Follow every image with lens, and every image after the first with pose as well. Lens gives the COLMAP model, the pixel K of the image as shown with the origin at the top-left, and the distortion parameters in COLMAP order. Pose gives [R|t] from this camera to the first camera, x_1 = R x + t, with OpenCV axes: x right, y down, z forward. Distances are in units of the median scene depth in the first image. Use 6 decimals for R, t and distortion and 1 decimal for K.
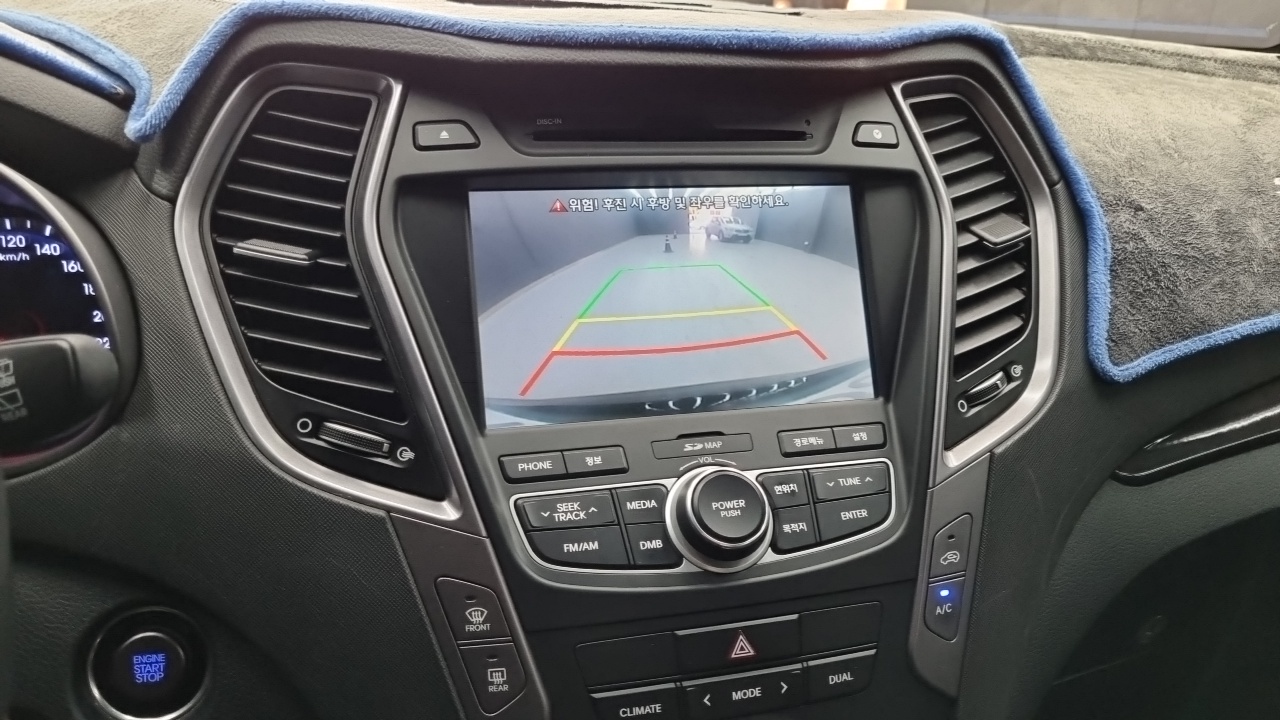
lens RADIAL K [[975.7, 0, 640.0], [0, 975.7, 360.0], [0, 0, 1]] dist [0.014989, -0.001211]
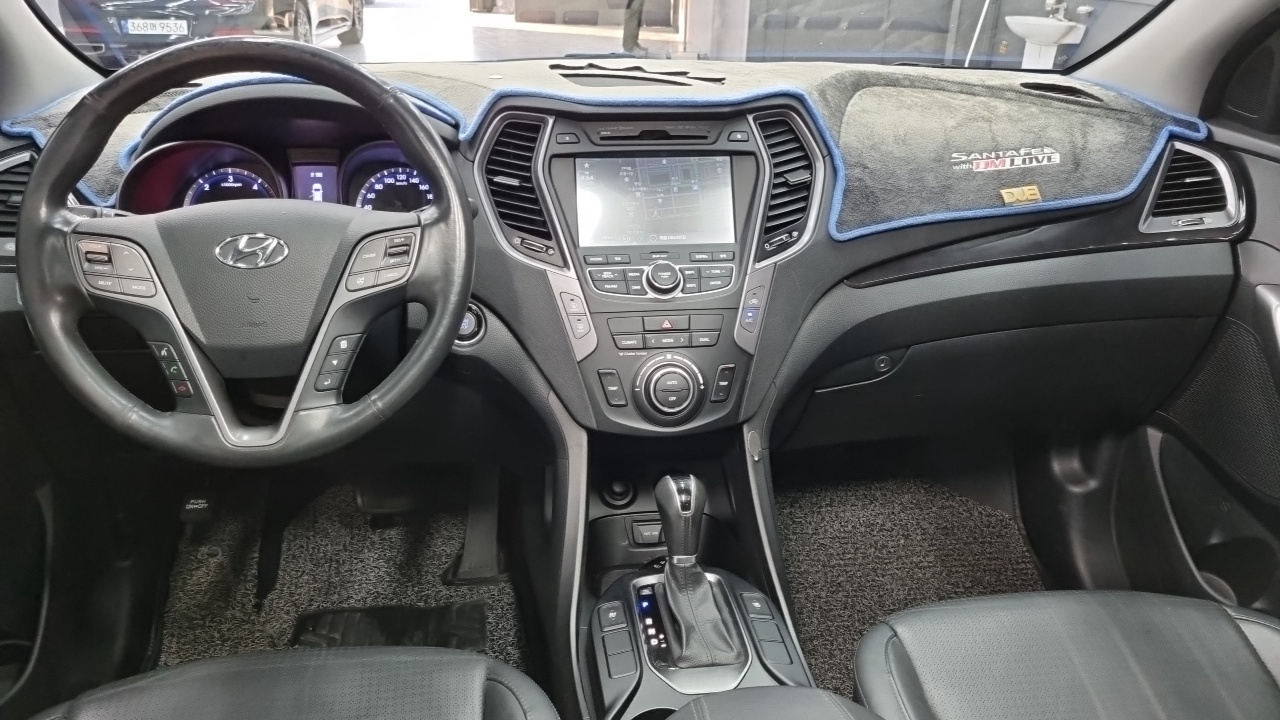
lens RADIAL K [[975.7, 0, 640.0], [0, 975.7, 360.0], [0, 0, 1]] dist [0.014989, -0.001211]
pose [[0.990453, 0.034318, -0.133513, 0.382467], [-0.028088, 0.998439, 0.048274, 0.248267], [0.134961, -0.044063, 0.989871, -1.686264]]
